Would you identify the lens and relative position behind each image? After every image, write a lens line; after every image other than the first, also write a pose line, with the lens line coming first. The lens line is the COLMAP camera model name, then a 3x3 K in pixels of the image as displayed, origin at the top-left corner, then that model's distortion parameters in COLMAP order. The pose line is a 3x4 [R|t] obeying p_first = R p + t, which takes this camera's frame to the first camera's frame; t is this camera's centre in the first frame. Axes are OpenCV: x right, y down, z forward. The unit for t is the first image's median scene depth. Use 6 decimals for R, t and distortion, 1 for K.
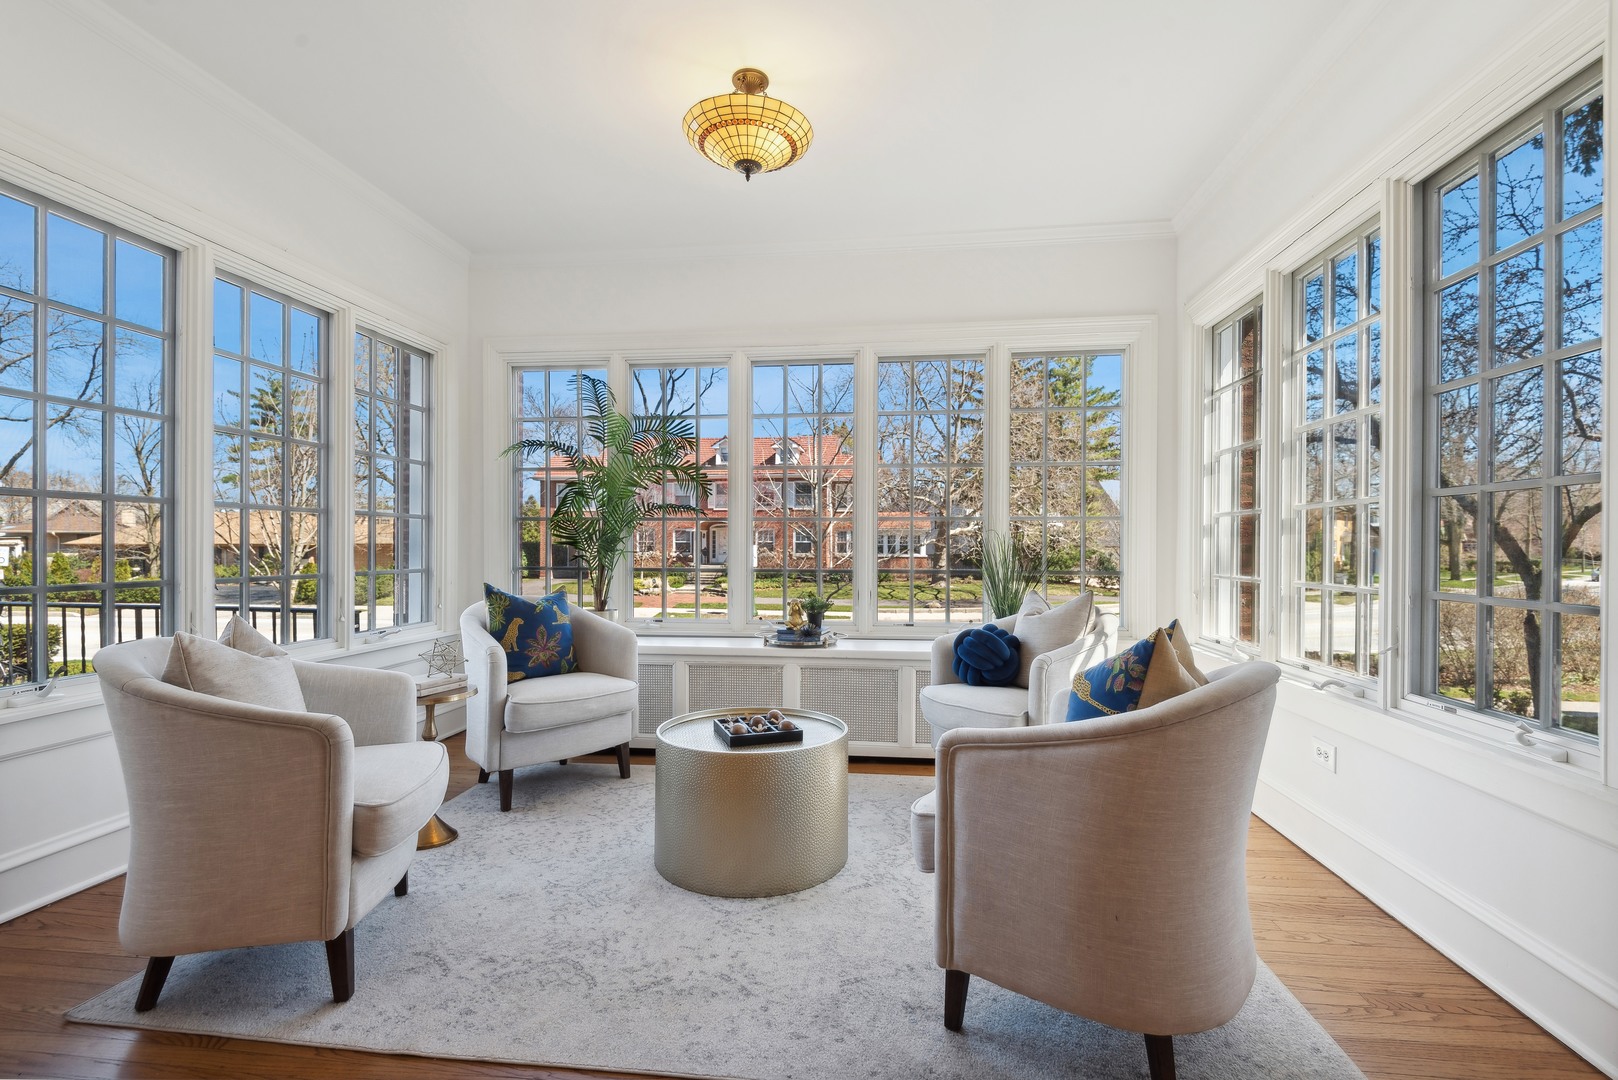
lens RADIAL K [[738.0, 0, 812.5], [0, 738.0, 547.4], [0, 0, 1]] dist [0.018131, -0.002570]
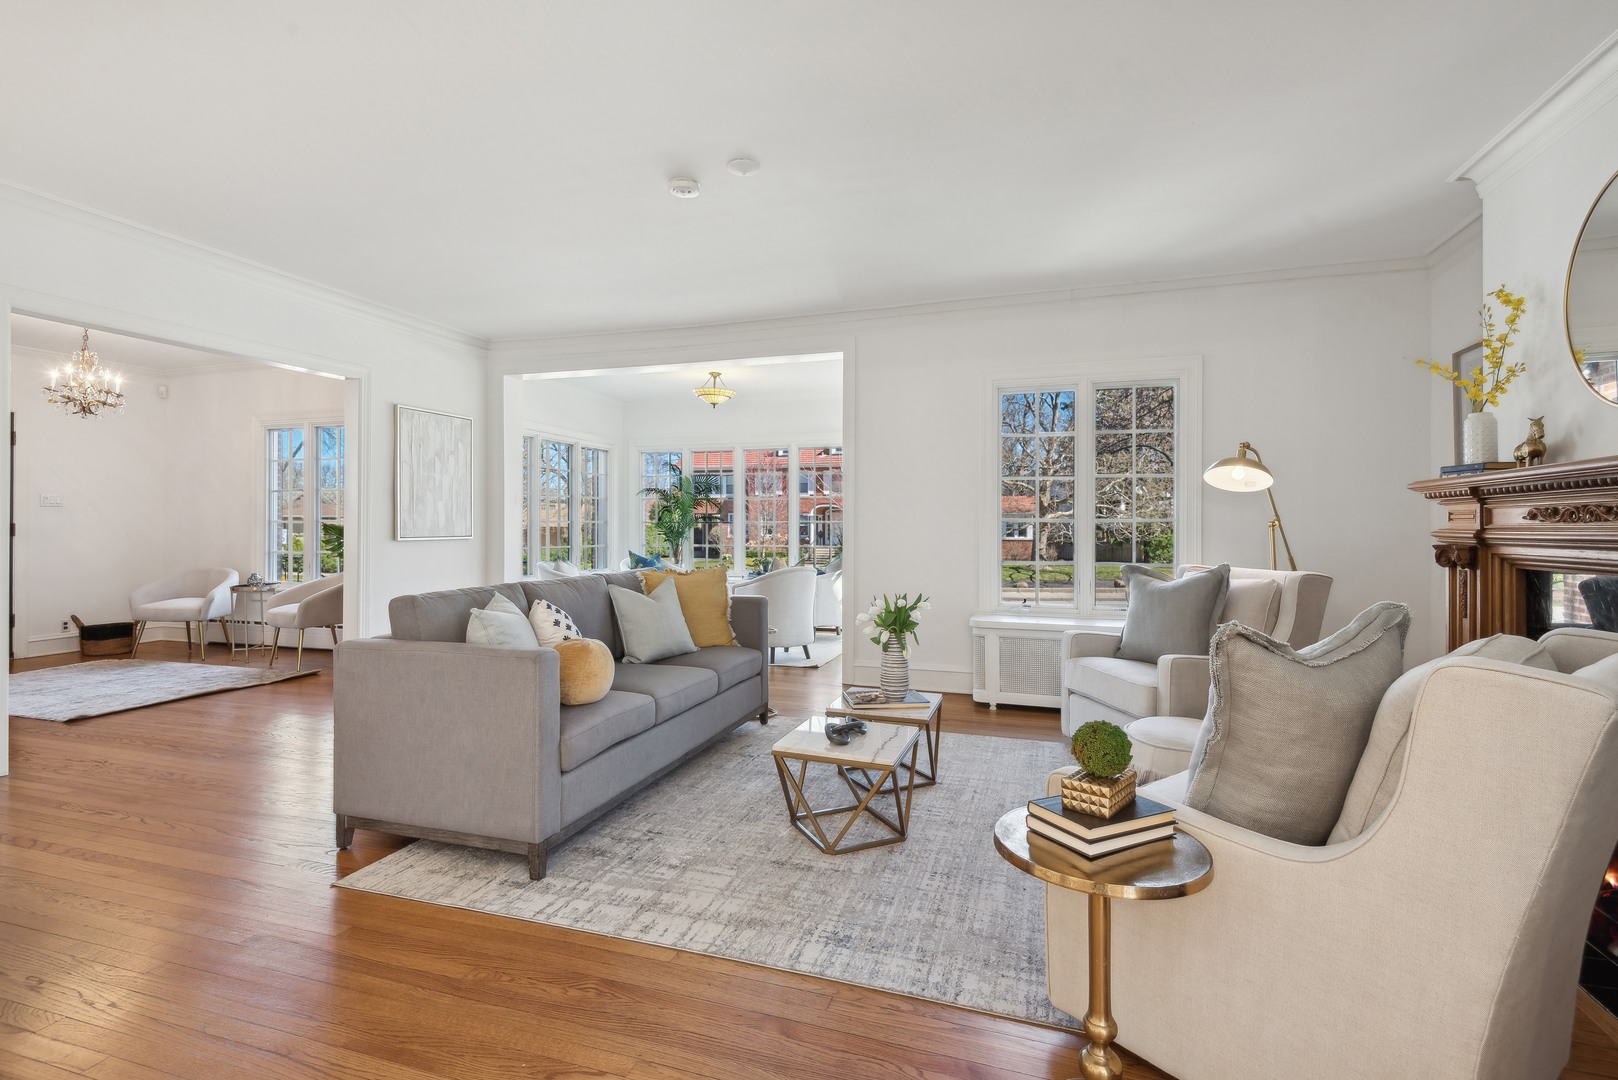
lens RADIAL K [[768.8, 0, 805.7], [0, 768.8, 534.0], [0, 0, 1]] dist [-0.001817, -0.000035]
pose [[0.981446, 0.002123, -0.191728, 0.634419], [-0.000740, 0.999973, 0.007286, -0.025479], [0.191738, -0.007009, 0.981421, -1.419102]]
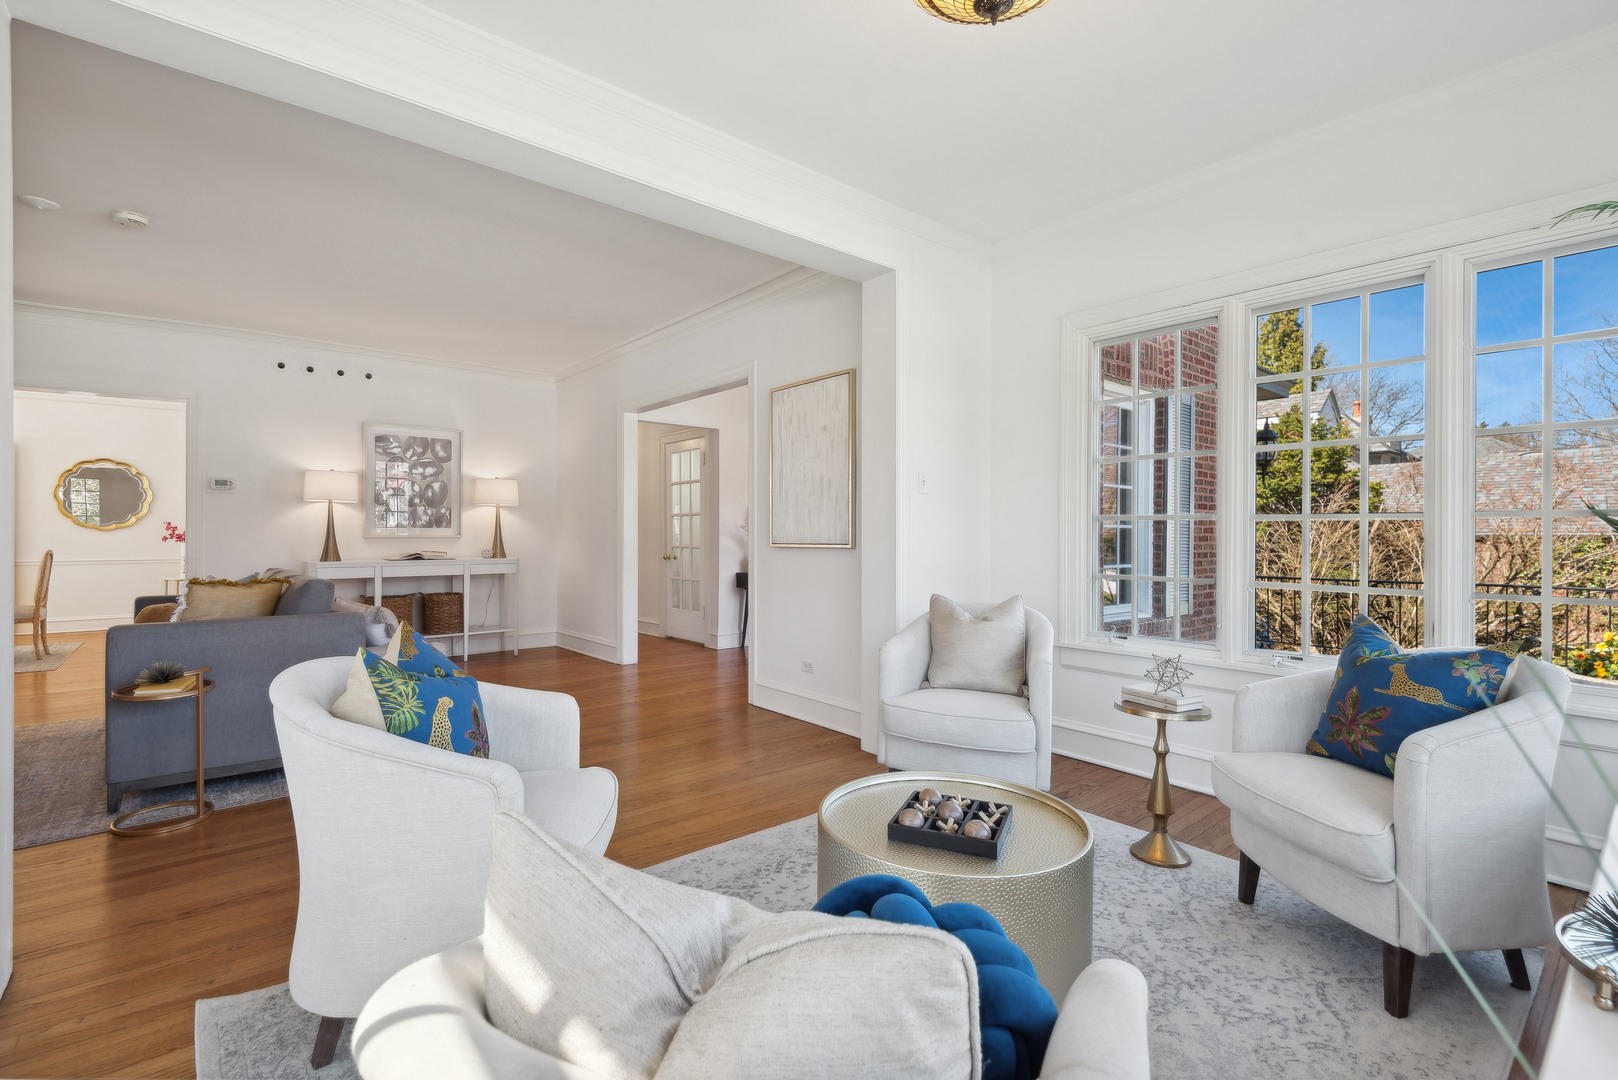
lens RADIAL K [[738.0, 0, 818.0], [0, 738.0, 538.1], [0, 0, 1]] dist [0.018131, -0.002570]
pose [[-0.681137, -0.003811, -0.732146, 0.412784], [-0.005290, 0.999986, -0.000283, -0.019202], [0.732137, 0.003680, -0.681147, 1.078950]]
